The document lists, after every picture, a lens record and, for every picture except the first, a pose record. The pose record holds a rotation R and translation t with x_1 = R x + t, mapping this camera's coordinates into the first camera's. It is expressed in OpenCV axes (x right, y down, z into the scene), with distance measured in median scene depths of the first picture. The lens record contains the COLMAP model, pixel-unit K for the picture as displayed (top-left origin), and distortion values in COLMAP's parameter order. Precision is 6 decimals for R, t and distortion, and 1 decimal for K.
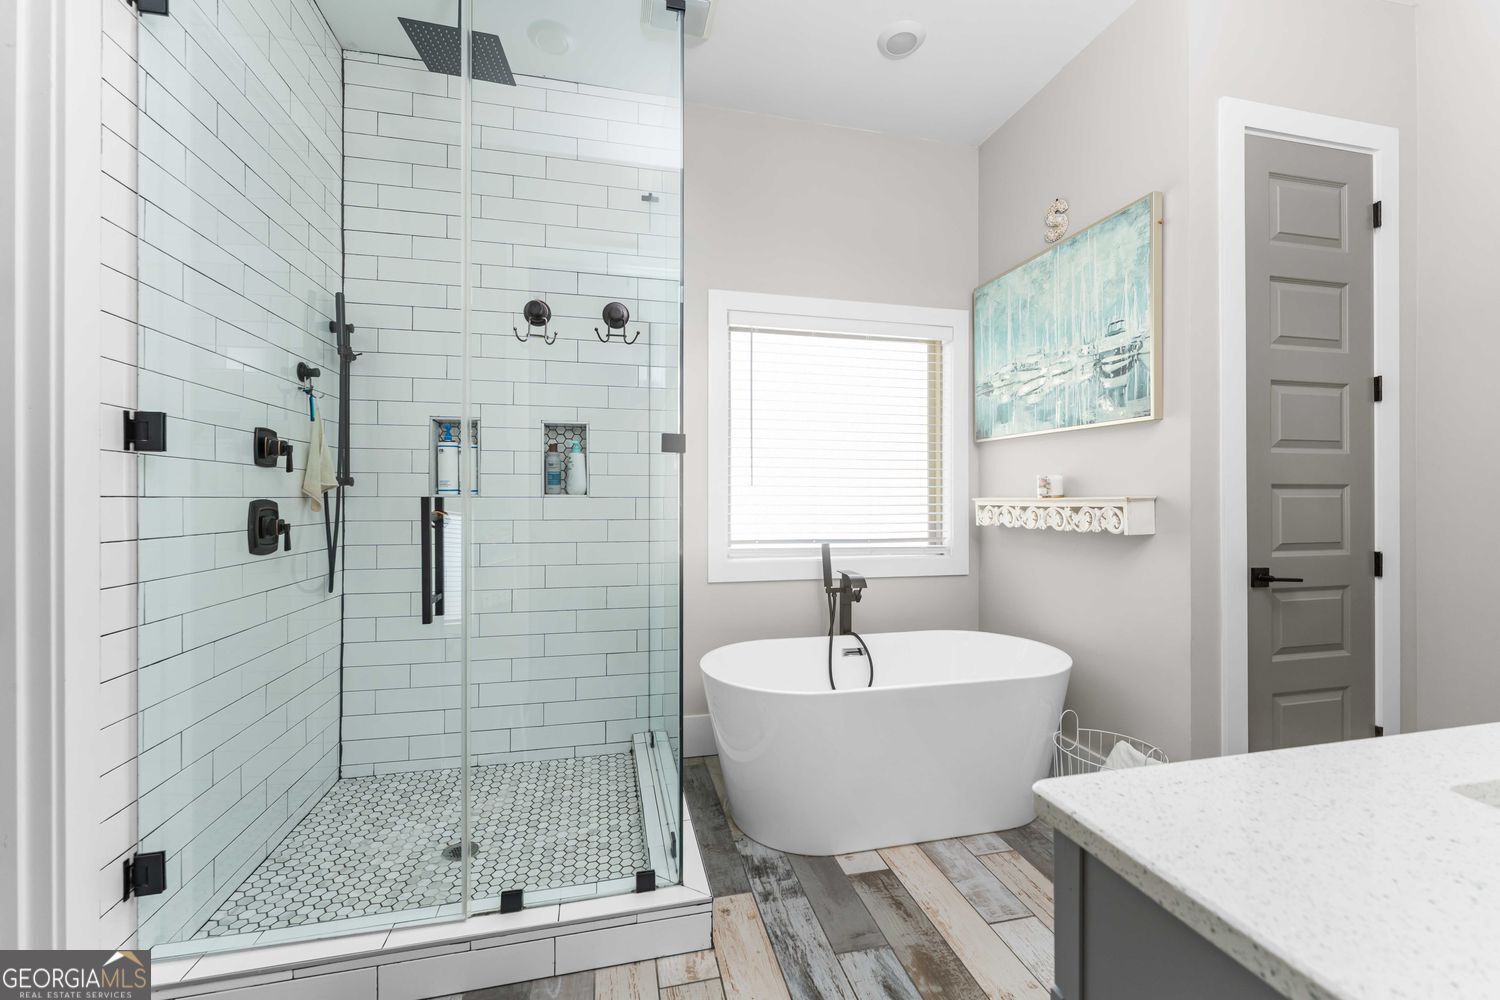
lens RADIAL K [[603.4, 0, 746.0], [0, 603.4, 499.8], [0, 0, 1]] dist [0.001292, -0.000779]
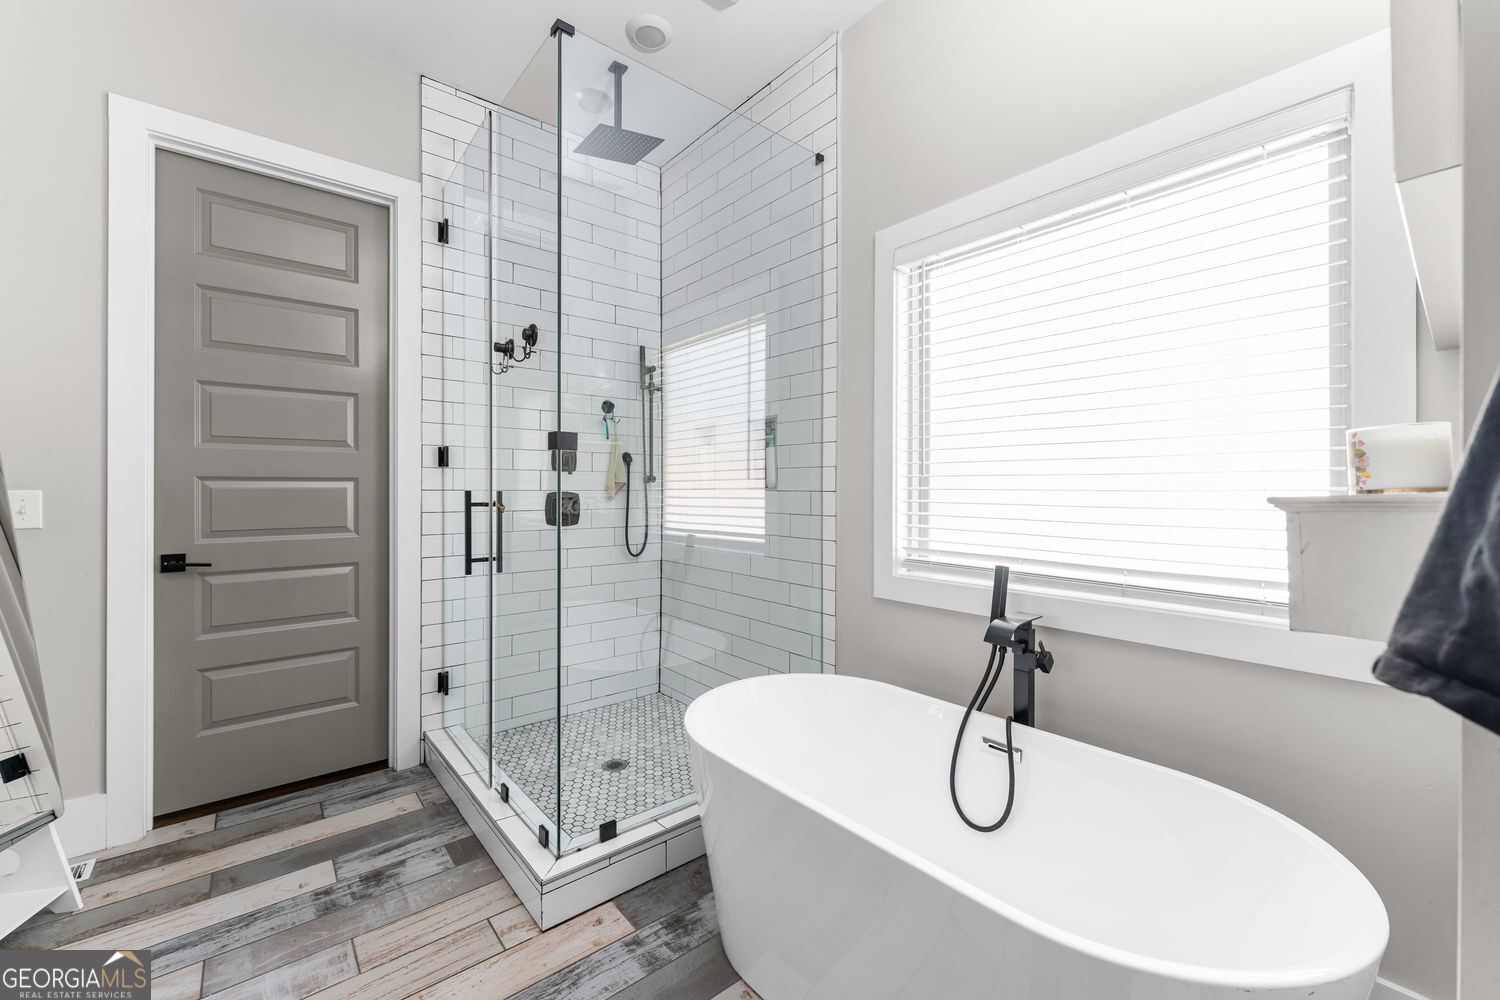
lens RADIAL K [[603.4, 0, 749.8], [0, 603.4, 489.3], [0, 0, 1]] dist [0.001292, -0.000779]
pose [[0.449704, -0.001970, -0.893176, 0.783111], [-0.002672, 0.999990, -0.003551, -0.002139], [0.893174, 0.003984, 0.449694, 0.655660]]
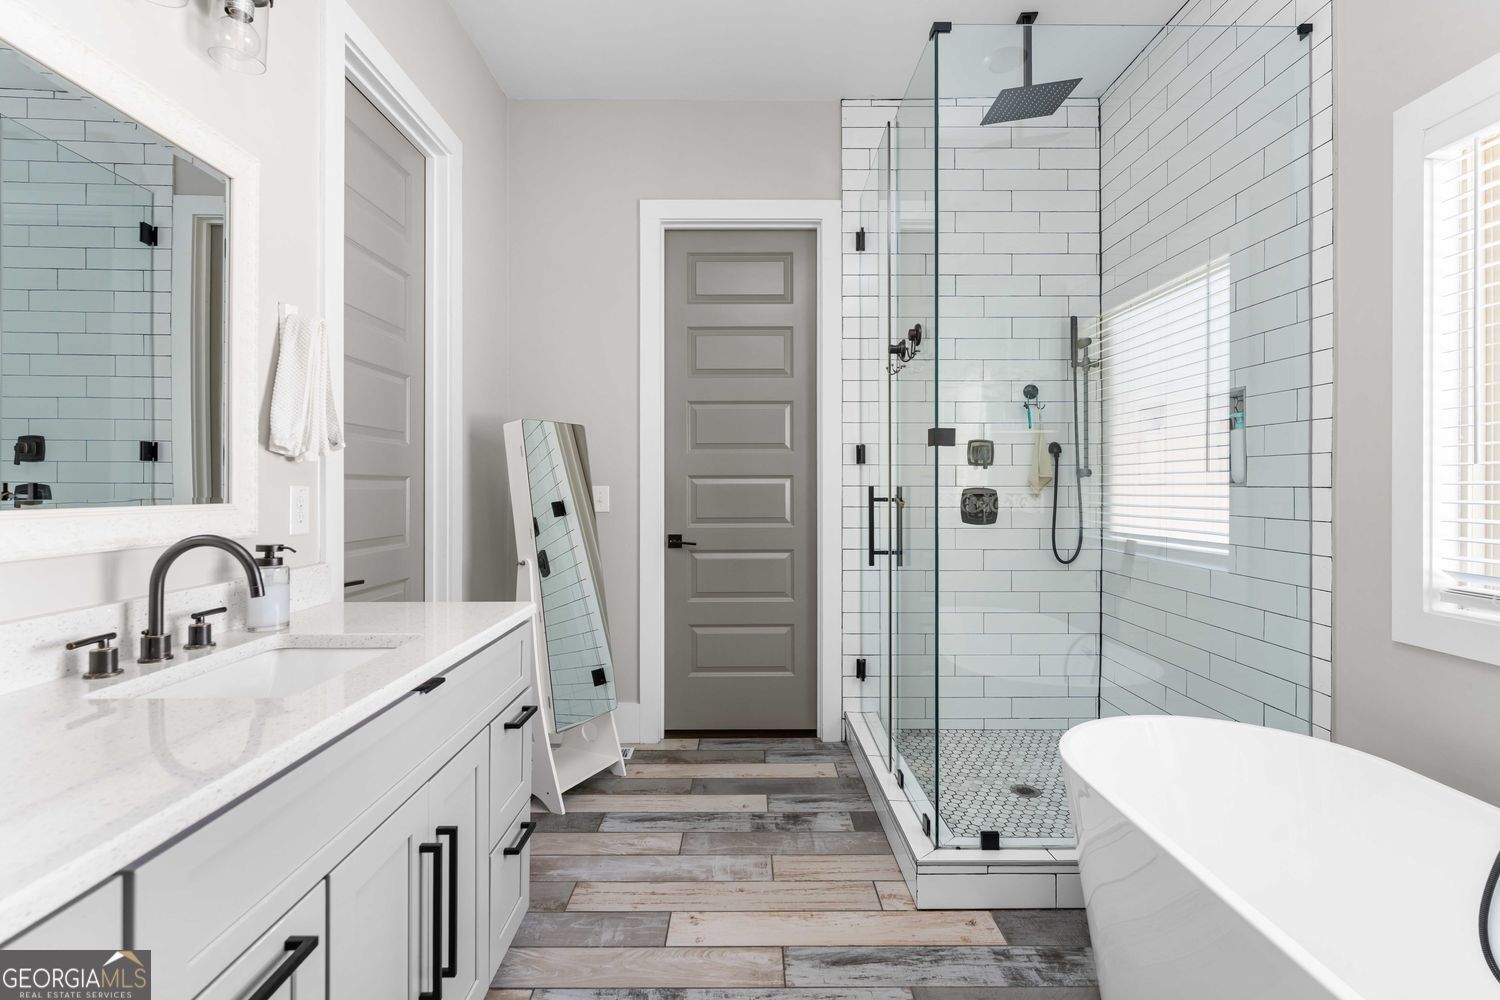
lens RADIAL K [[714.7, 0, 753.6], [0, 714.7, 487.1], [0, 0, 1]] dist [0.002170, -0.001378]
pose [[-0.215402, 0.001096, -0.976525, 0.953614], [-0.002869, 0.999994, 0.001755, -0.002648], [0.976521, 0.003179, -0.215398, 0.760154]]
